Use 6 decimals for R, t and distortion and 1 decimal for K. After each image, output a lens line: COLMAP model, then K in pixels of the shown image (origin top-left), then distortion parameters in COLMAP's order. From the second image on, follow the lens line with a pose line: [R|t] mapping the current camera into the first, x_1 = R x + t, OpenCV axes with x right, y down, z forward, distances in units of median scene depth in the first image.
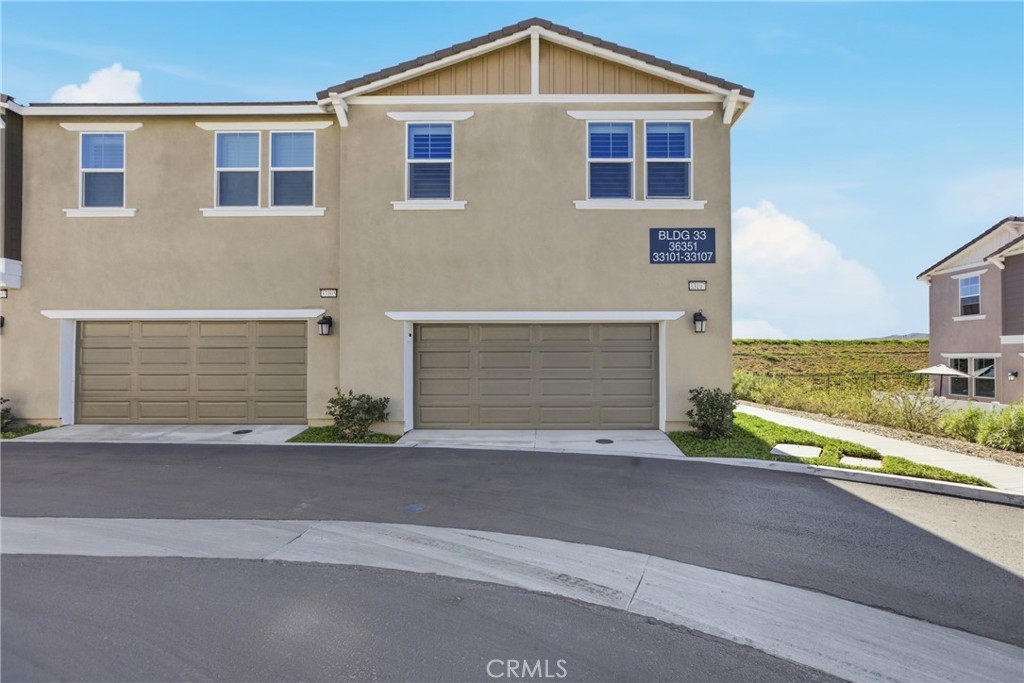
lens RADIAL K [[462.3, 0, 512.0], [0, 462.3, 341.5], [0, 0, 1]] dist [-0.002691, 0.000230]
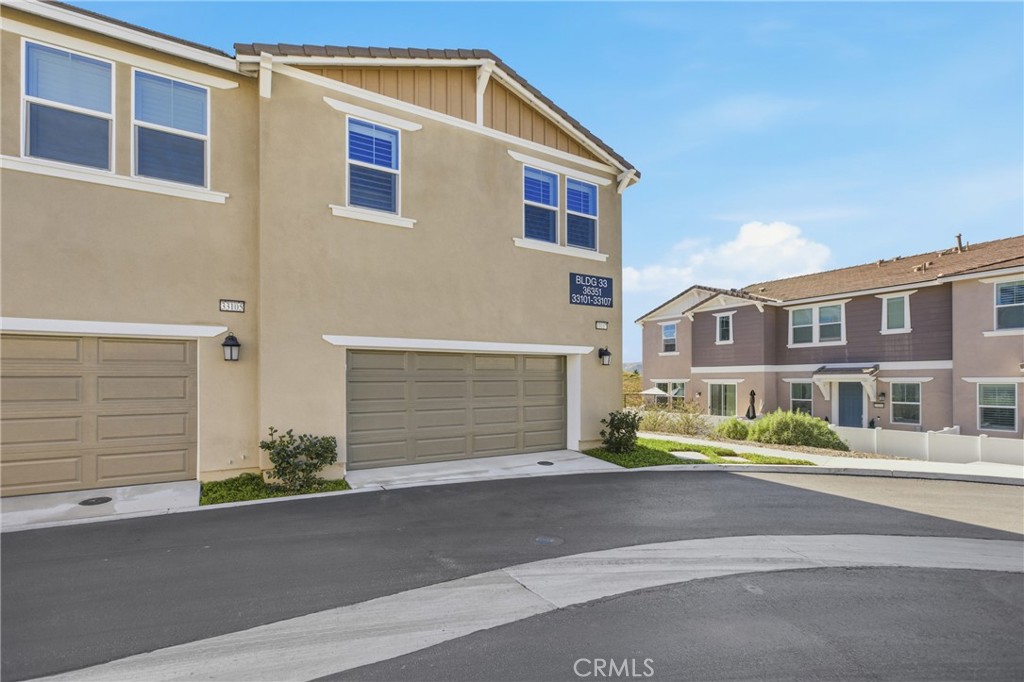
lens RADIAL K [[475.2, 0, 513.0], [0, 475.2, 368.5], [0, 0, 1]] dist [-0.002186, 0.000271]
pose [[0.845913, 0.010649, 0.533215, -0.435672], [-0.014754, 0.999885, 0.003438, -0.010700], [-0.533117, -0.010775, 0.845973, 0.083581]]
